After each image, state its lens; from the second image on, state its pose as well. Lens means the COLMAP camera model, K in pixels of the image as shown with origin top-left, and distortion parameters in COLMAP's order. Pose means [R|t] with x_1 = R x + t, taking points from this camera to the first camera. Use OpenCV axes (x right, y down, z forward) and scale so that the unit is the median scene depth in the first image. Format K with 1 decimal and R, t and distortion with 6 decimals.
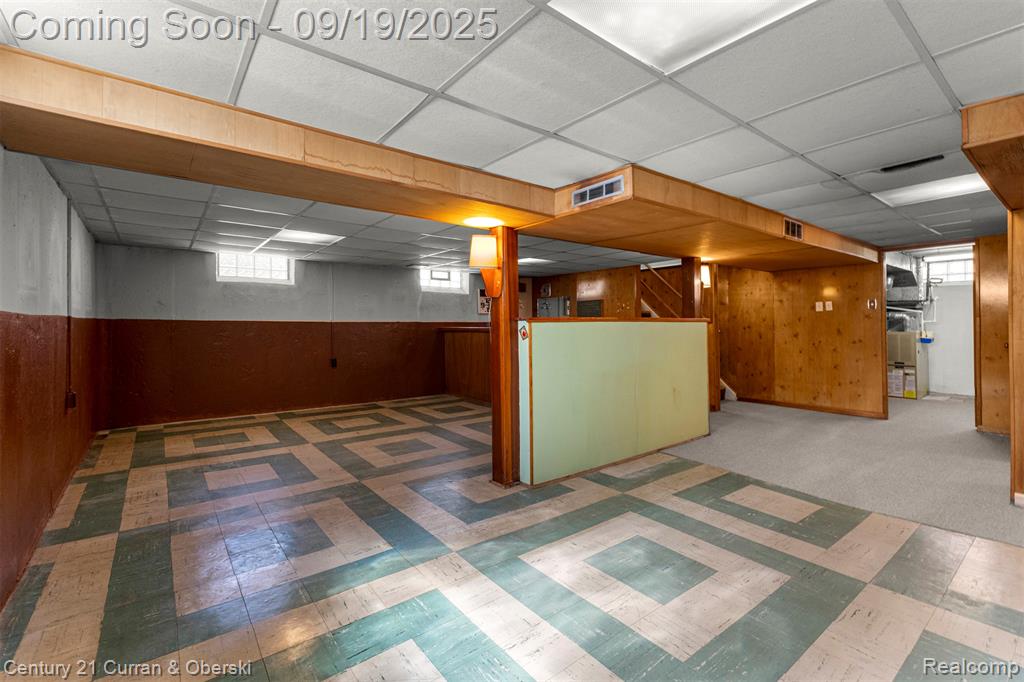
lens RADIAL K [[444.1, 0, 510.8], [0, 444.1, 327.8], [0, 0, 1]] dist [0.005163, 0.000195]
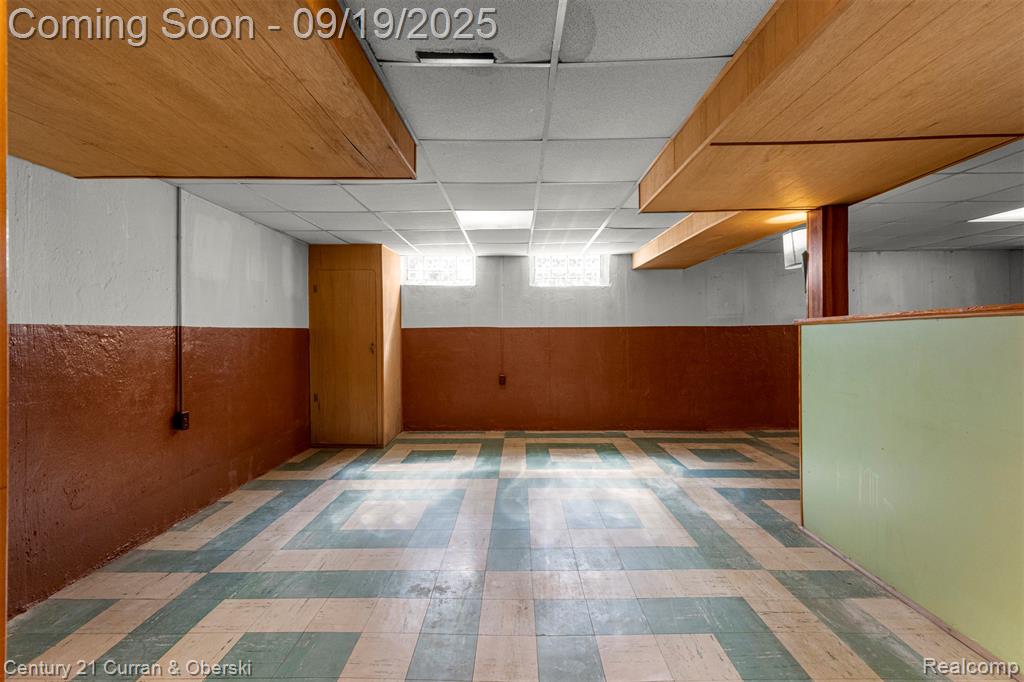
lens RADIAL K [[444.1, 0, 510.8], [0, 444.1, 327.8], [0, 0, 1]] dist [0.005163, 0.000195]
pose [[-0.618723, -0.002851, -0.785604, 0.765948], [0.005084, 0.999958, -0.007633, -0.003228], [0.785593, -0.008717, -0.618682, 0.817921]]
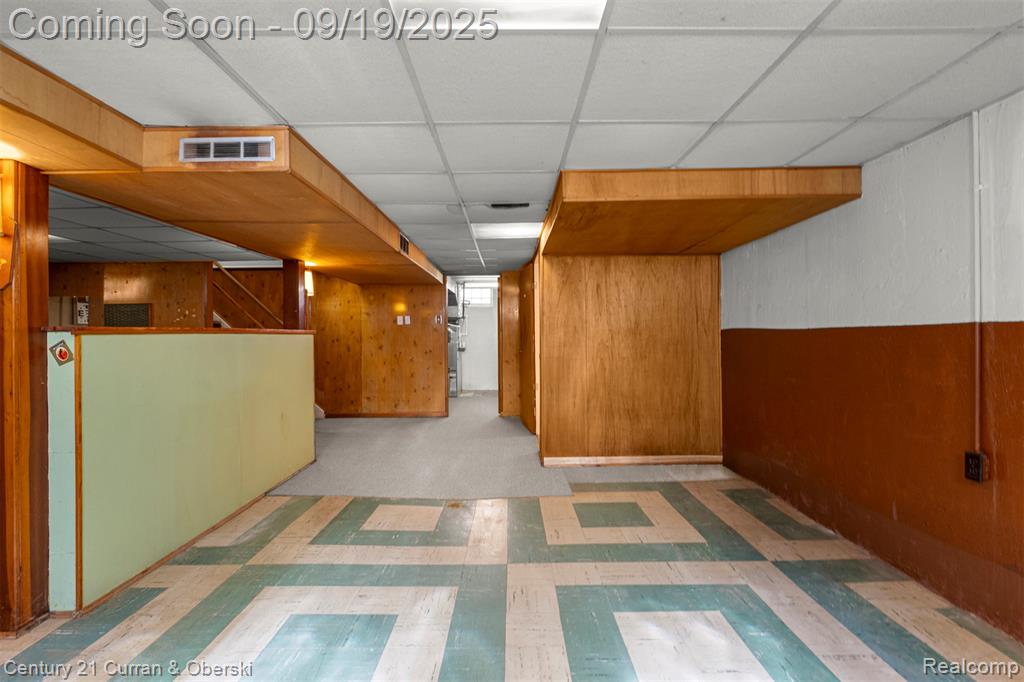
lens RADIAL K [[475.5, 0, 502.5], [0, 475.5, 331.7], [0, 0, 1]] dist [-0.001906, -0.001126]
pose [[0.618241, 0.005420, 0.785970, -0.077129], [0.009845, 0.999844, -0.014639, -0.001243], [-0.785927, 0.016788, 0.618092, 0.120684]]
